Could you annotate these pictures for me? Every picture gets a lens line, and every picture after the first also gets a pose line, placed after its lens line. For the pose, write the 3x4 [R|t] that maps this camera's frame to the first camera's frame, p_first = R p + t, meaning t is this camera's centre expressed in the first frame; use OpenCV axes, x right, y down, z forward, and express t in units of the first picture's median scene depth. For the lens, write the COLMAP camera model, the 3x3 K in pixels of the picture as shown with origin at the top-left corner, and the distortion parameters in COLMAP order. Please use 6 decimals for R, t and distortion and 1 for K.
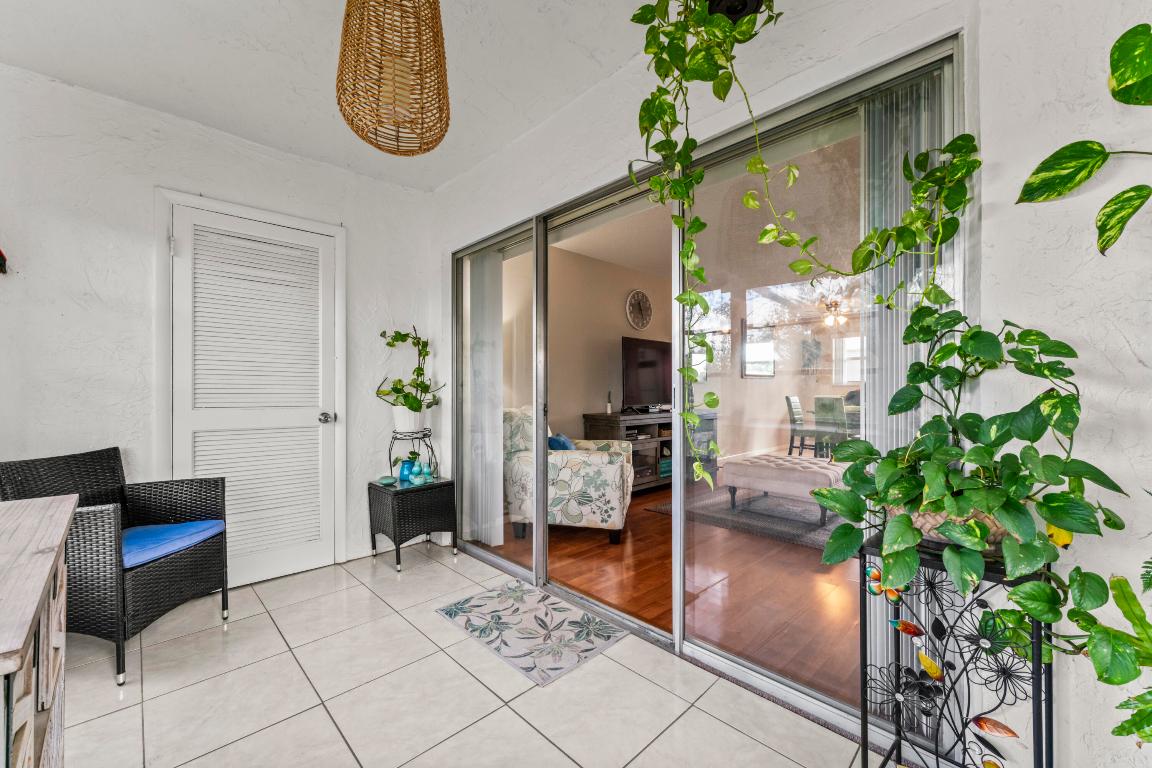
lens RADIAL K [[460.8, 0, 574.6], [0, 460.8, 387.2], [0, 0, 1]] dist [-0.000631, 0.000090]
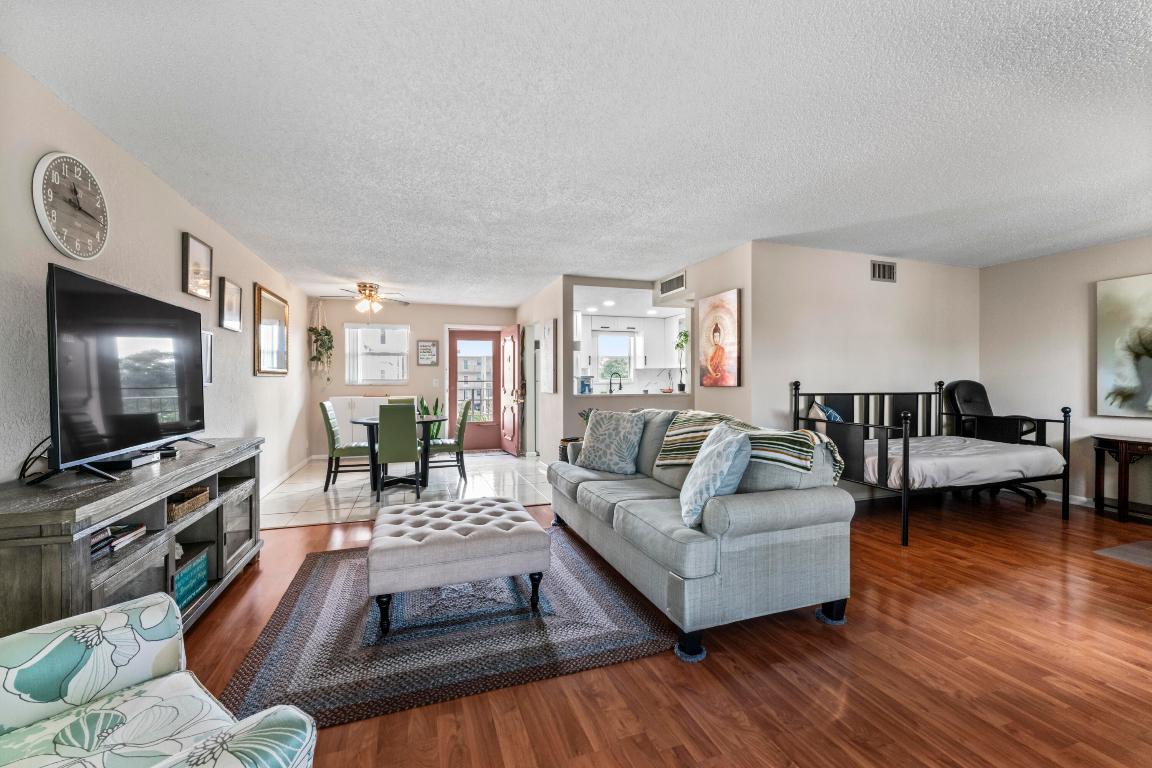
lens RADIAL K [[466.7, 0, 576.0], [0, 466.7, 384.0], [0, 0, 1]] dist [-0.000884, 0.000476]
pose [[0.429406, -0.004876, 0.903098, -0.037940], [-0.006076, 0.999947, 0.008287, -0.024482], [-0.903091, -0.009046, 0.429354, 0.466662]]
